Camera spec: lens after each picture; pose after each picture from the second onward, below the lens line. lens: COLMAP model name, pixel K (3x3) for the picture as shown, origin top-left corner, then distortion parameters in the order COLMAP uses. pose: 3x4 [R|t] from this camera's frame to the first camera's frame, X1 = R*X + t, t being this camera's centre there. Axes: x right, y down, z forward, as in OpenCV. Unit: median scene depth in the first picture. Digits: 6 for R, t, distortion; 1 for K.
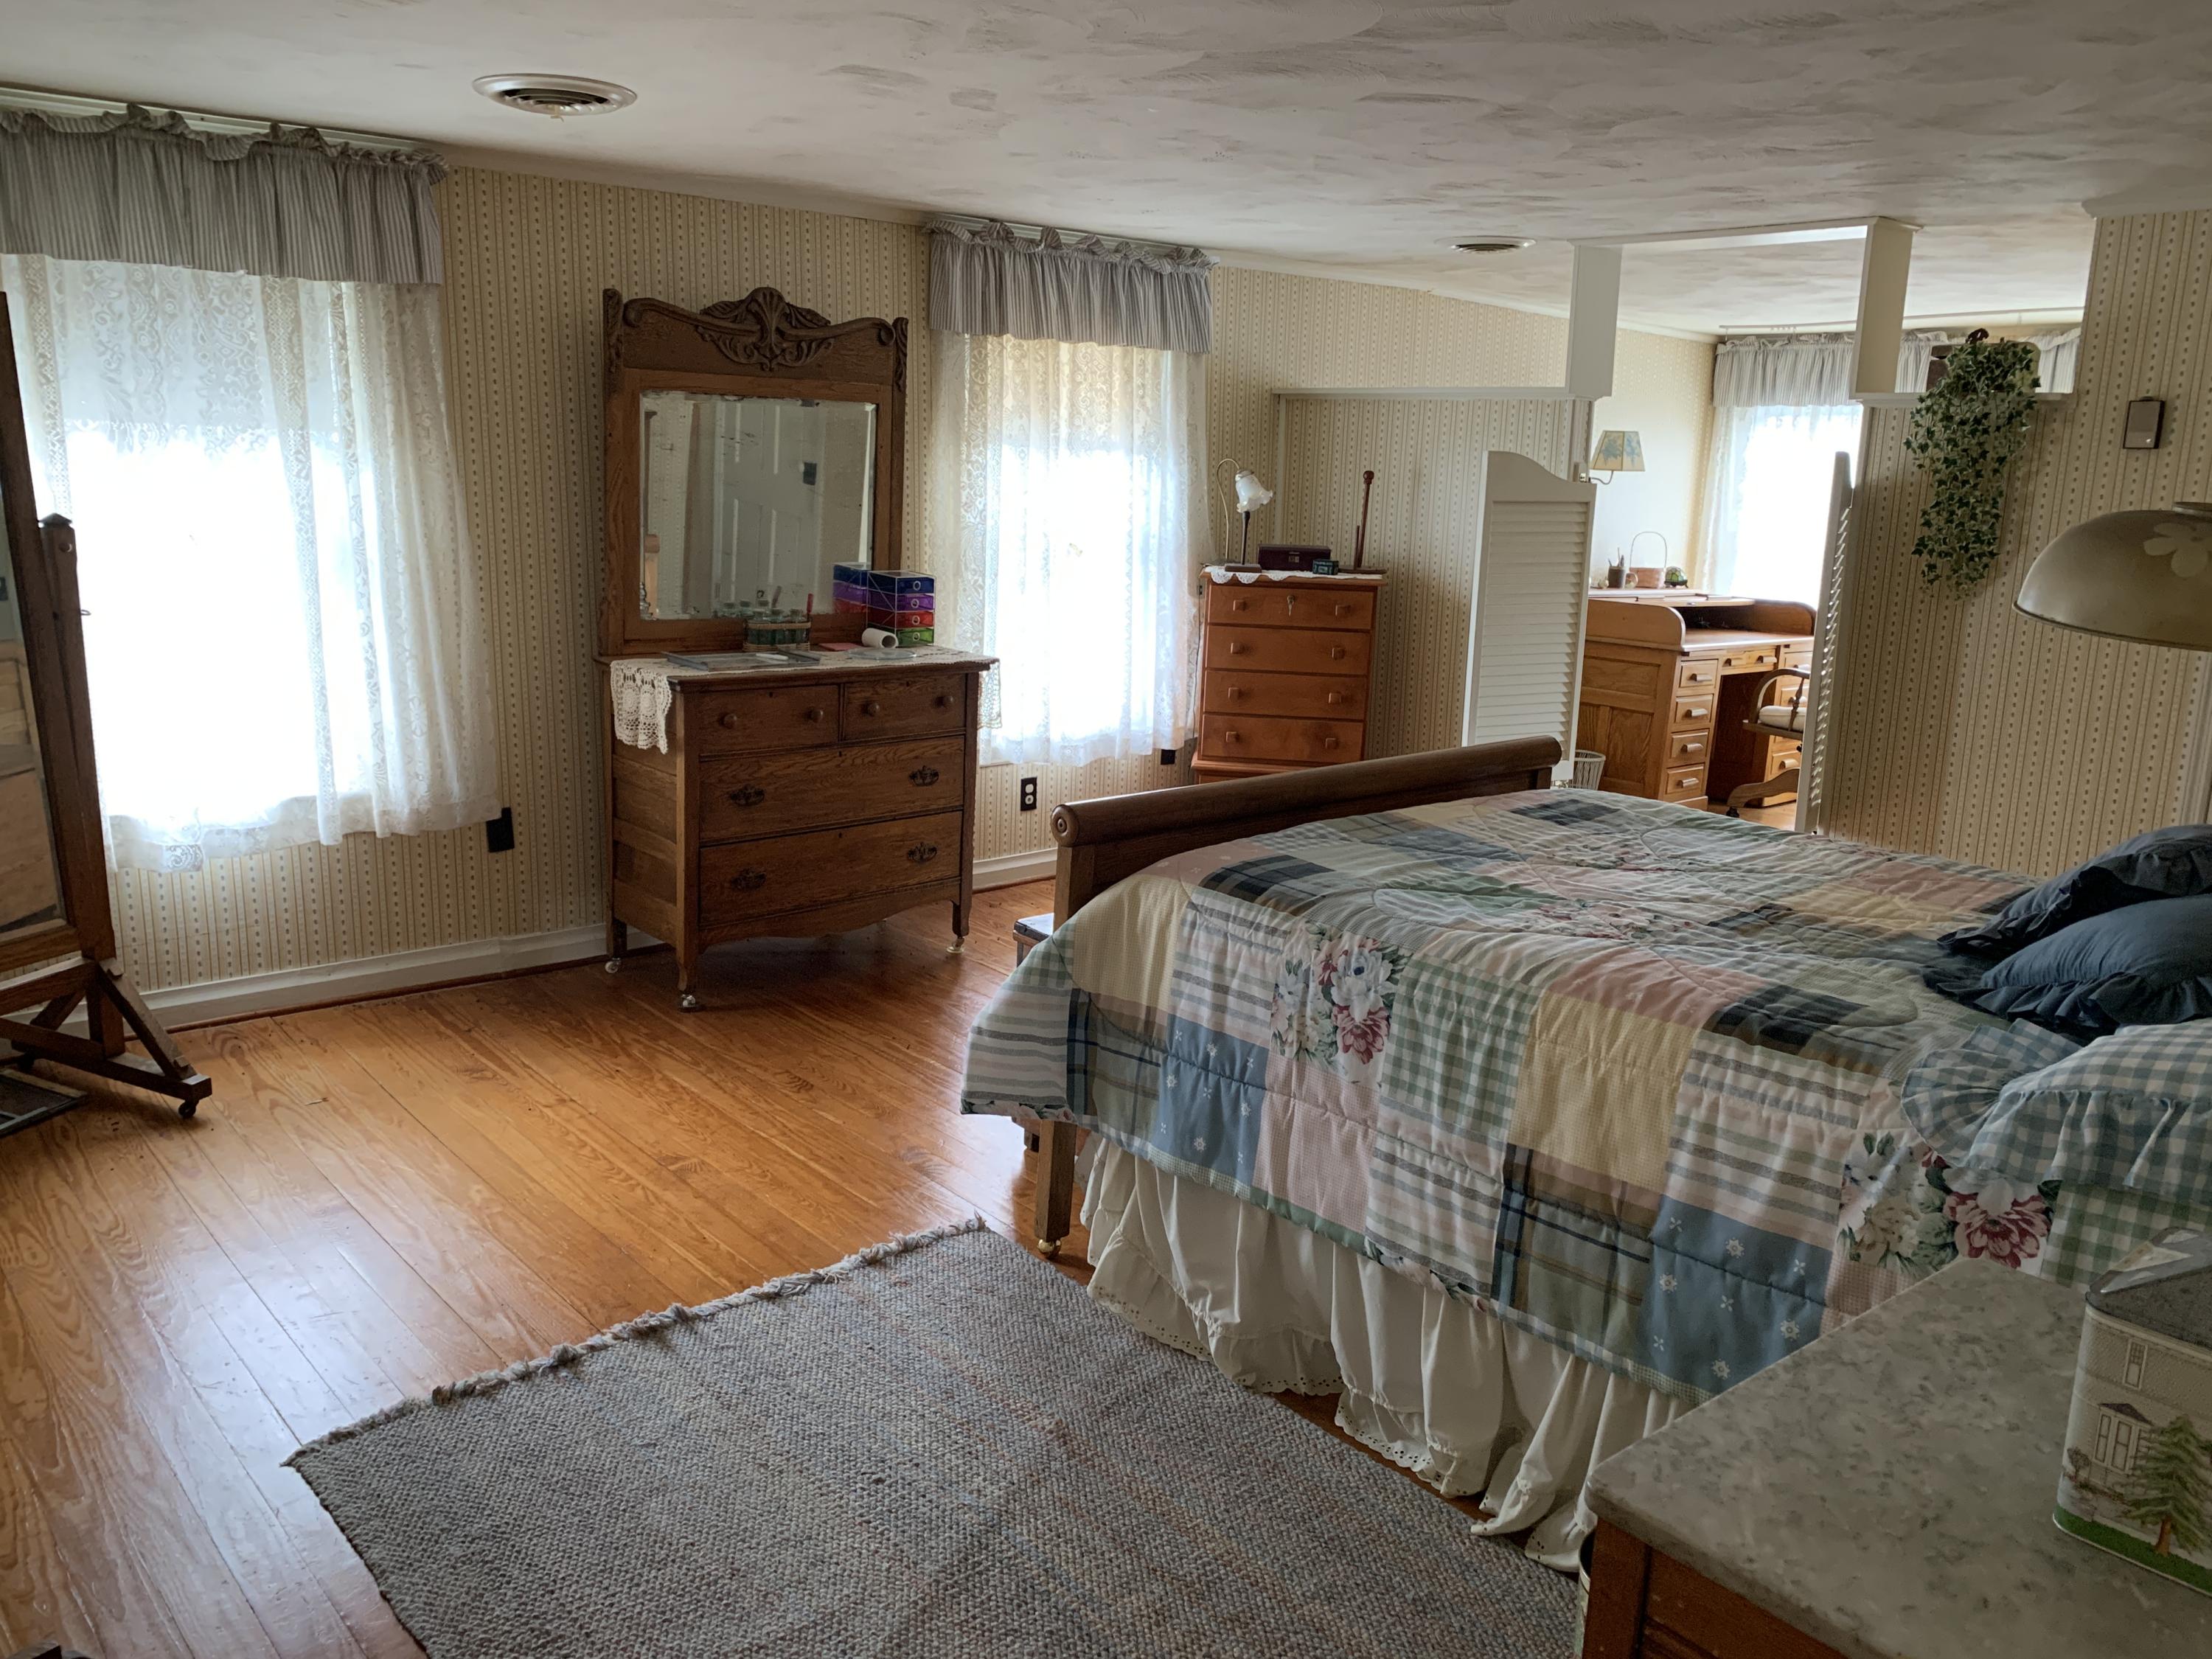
lens RADIAL K [[1672.5, 0, 1090.4], [0, 1672.5, 827.0], [0, 0, 1]] dist [0.028524, -0.040109]
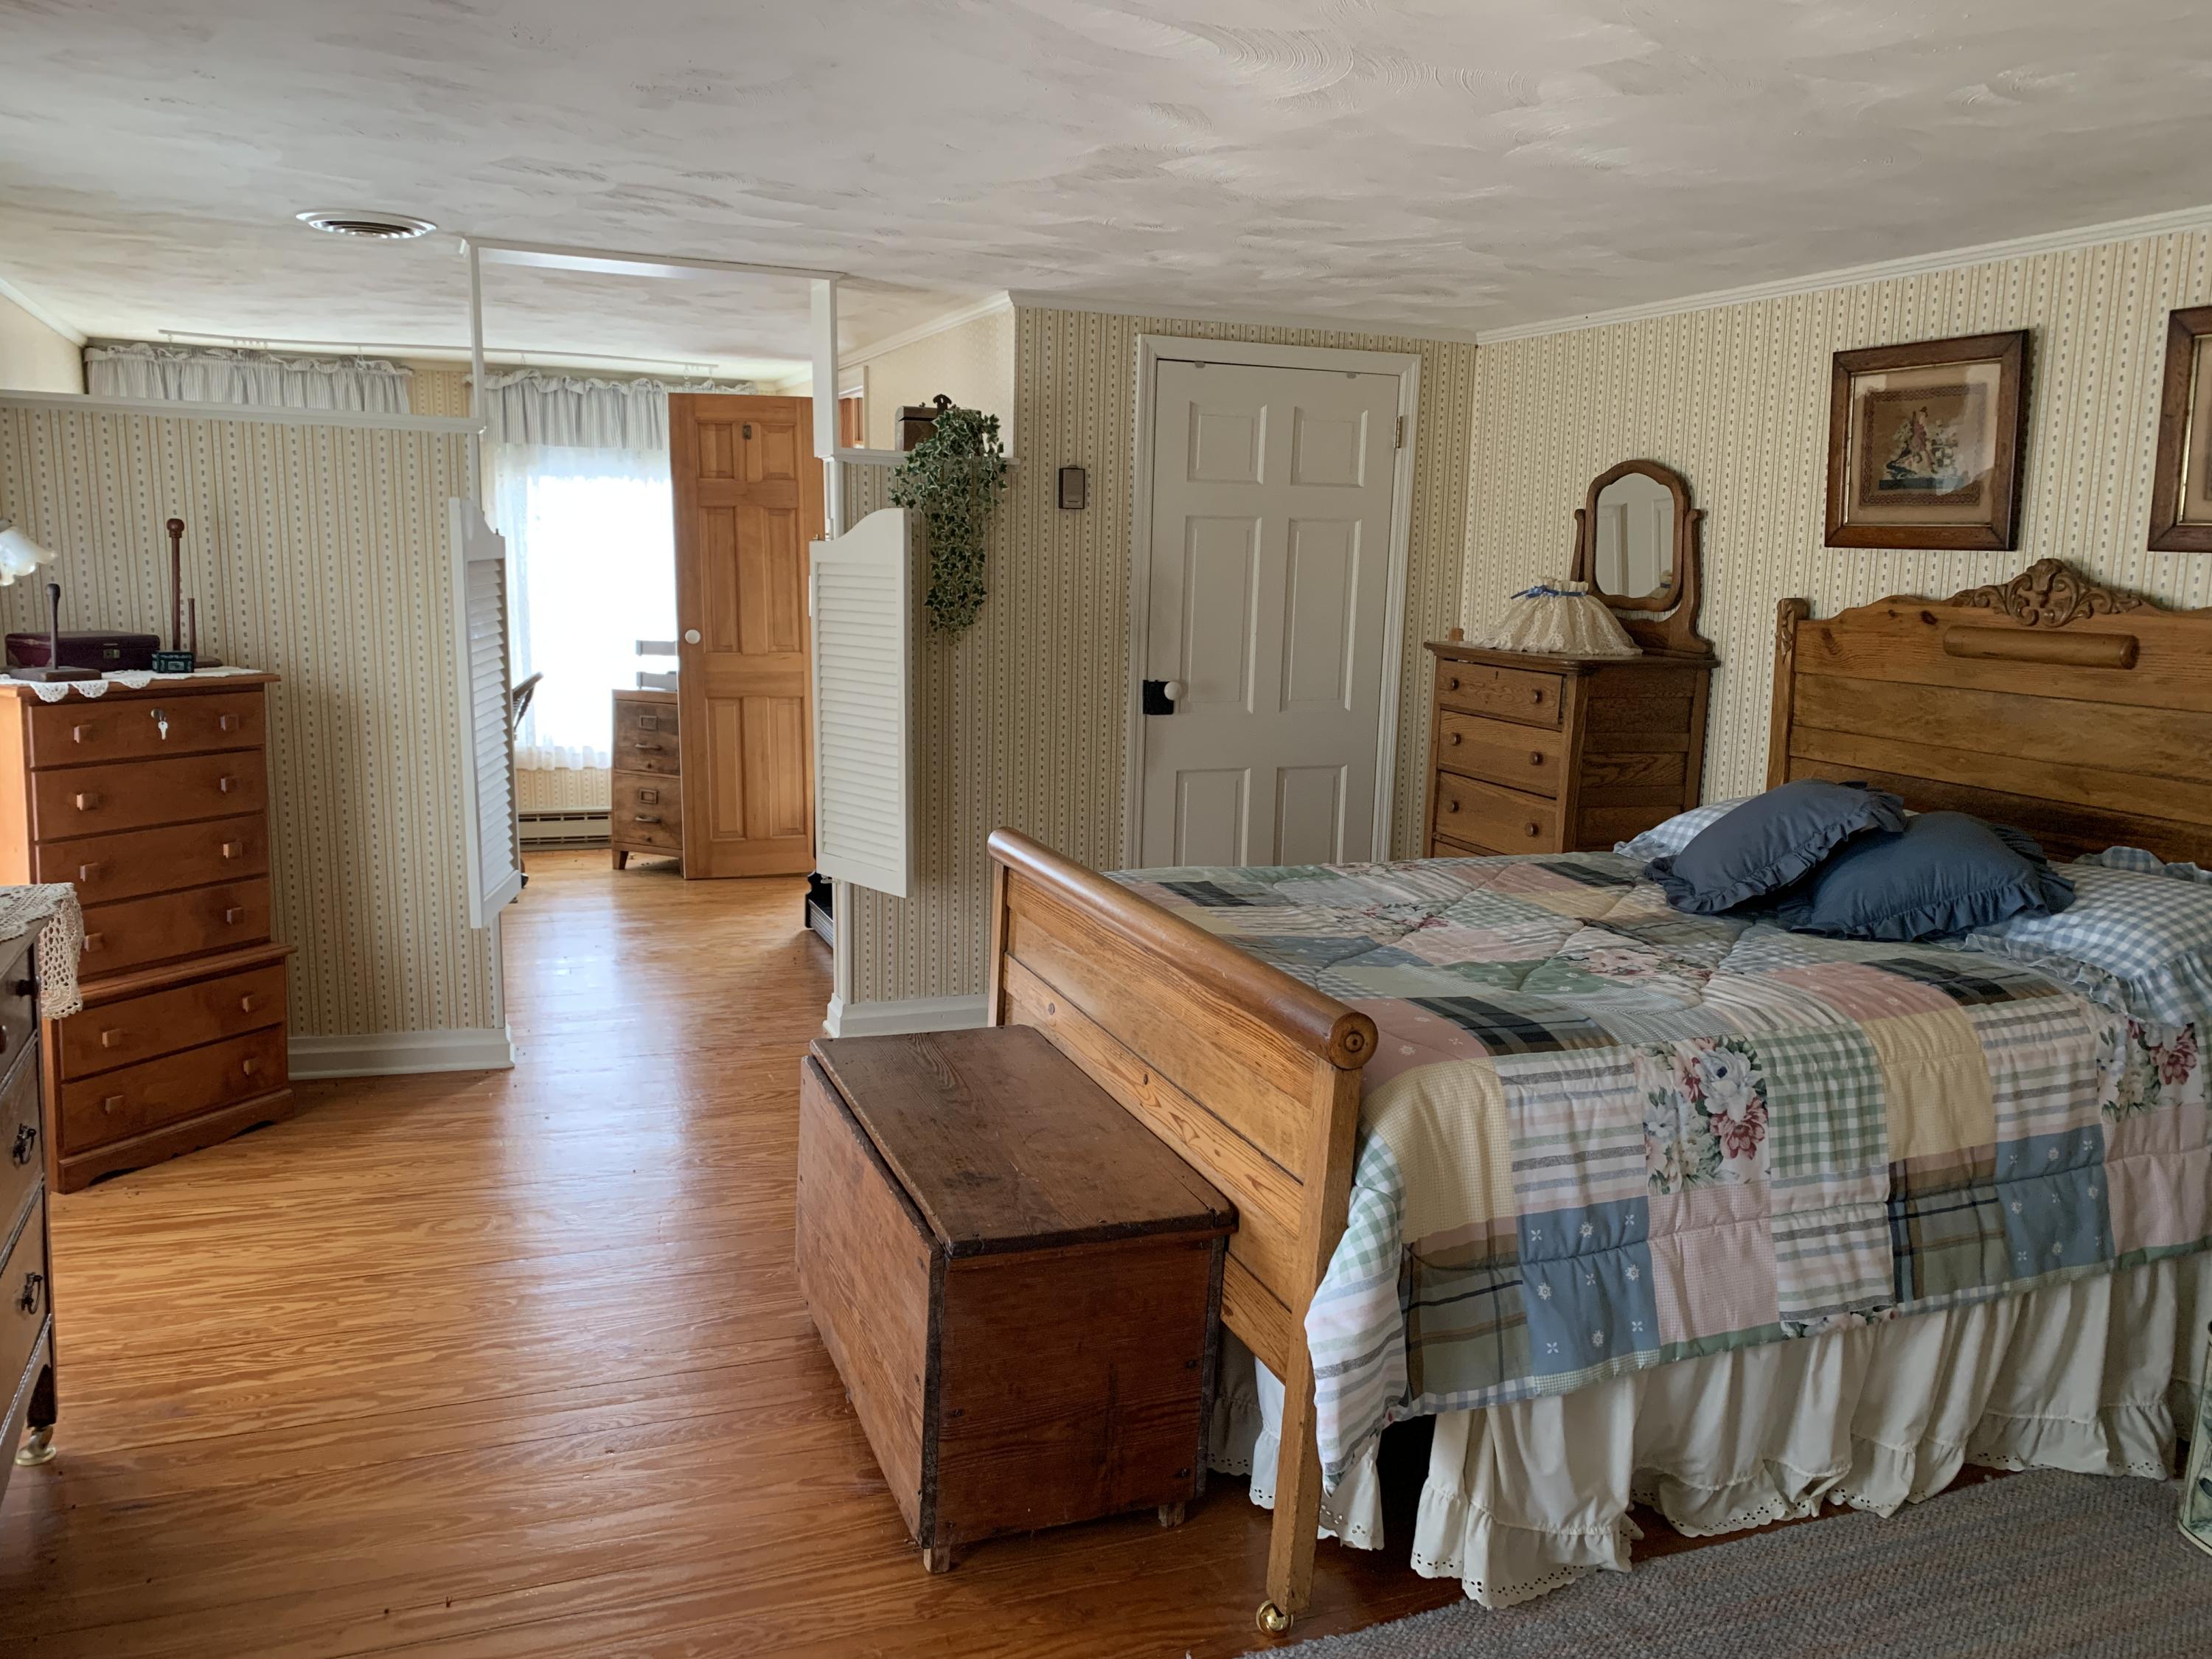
lens RADIAL K [[1672.5, 0, 1105.6], [0, 1672.5, 821.9], [0, 0, 1]] dist [0.028524, -0.040109]
pose [[0.328262, -0.173222, 0.928568, -0.828312], [0.181850, 0.976241, 0.117829, -0.233690], [-0.926917, 0.130181, 0.351963, 0.956814]]
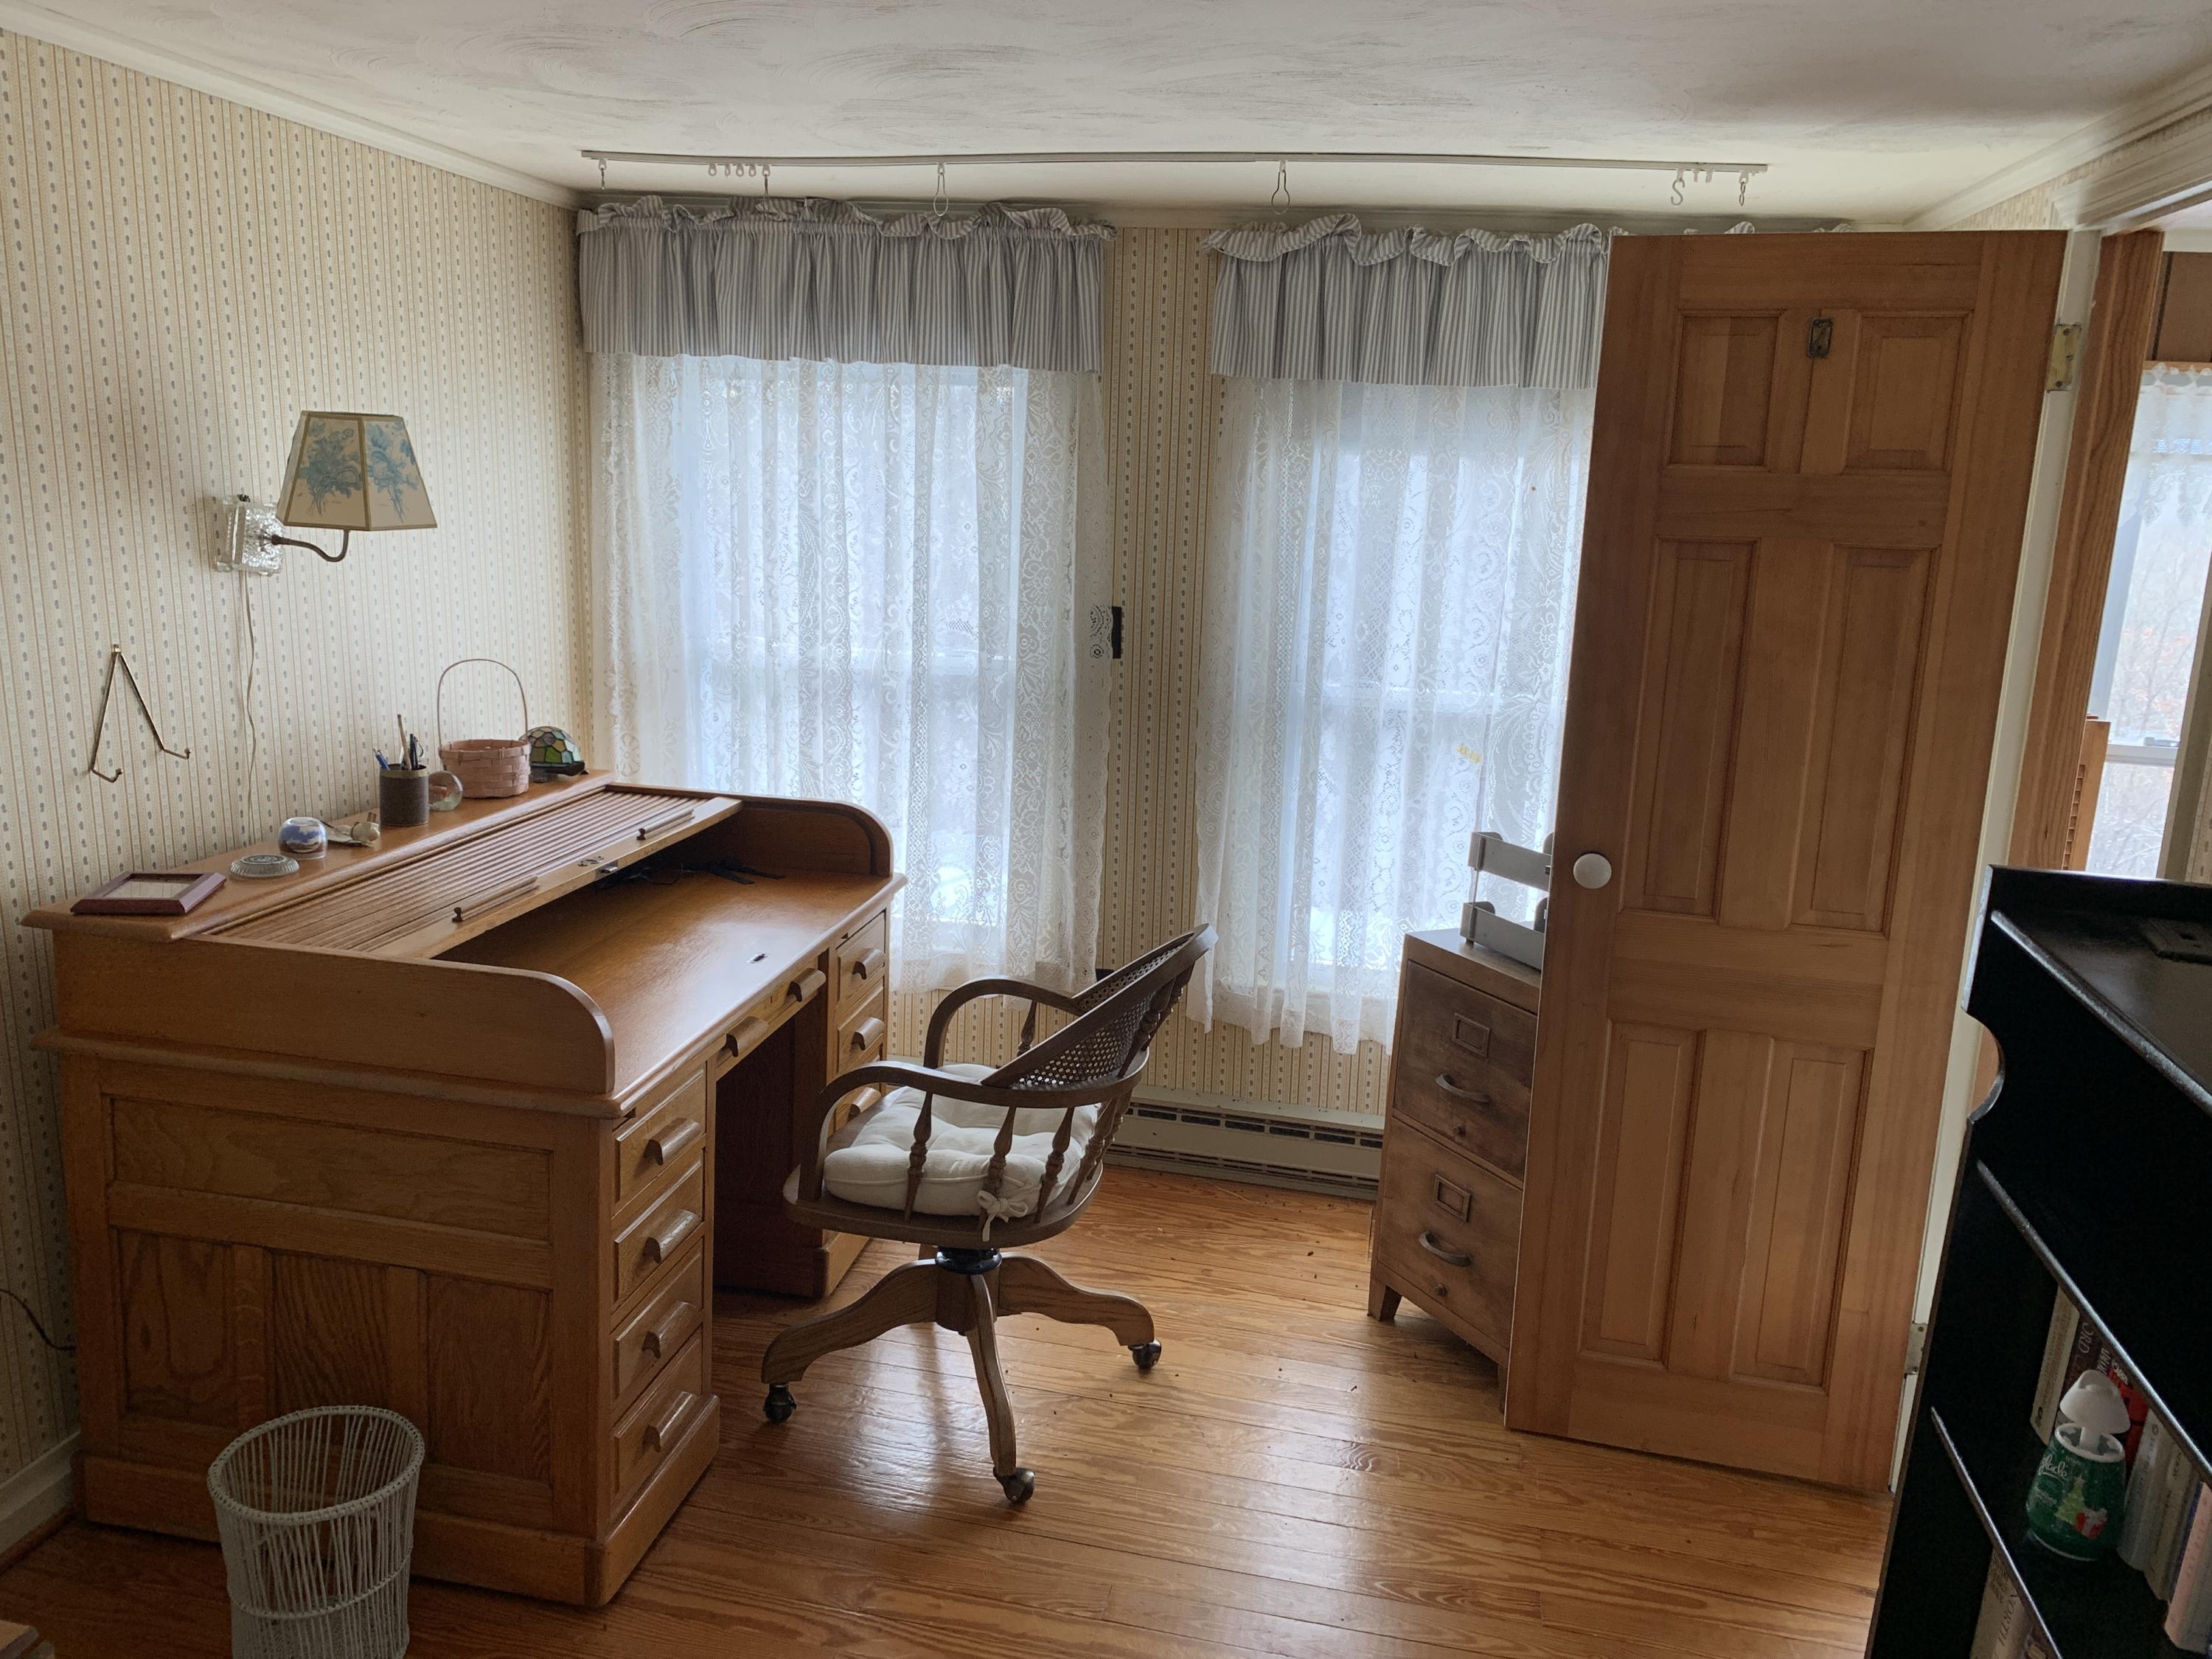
lens RADIAL K [[1672.5, 0, 1105.9], [0, 1672.5, 844.4], [0, 0, 1]] dist [0.028524, -0.040109]
pose [[0.797482, -0.131222, 0.588901, 0.655271], [0.104150, 0.991350, 0.079859, -0.462450], [-0.594286, -0.002353, 0.804250, 1.822220]]
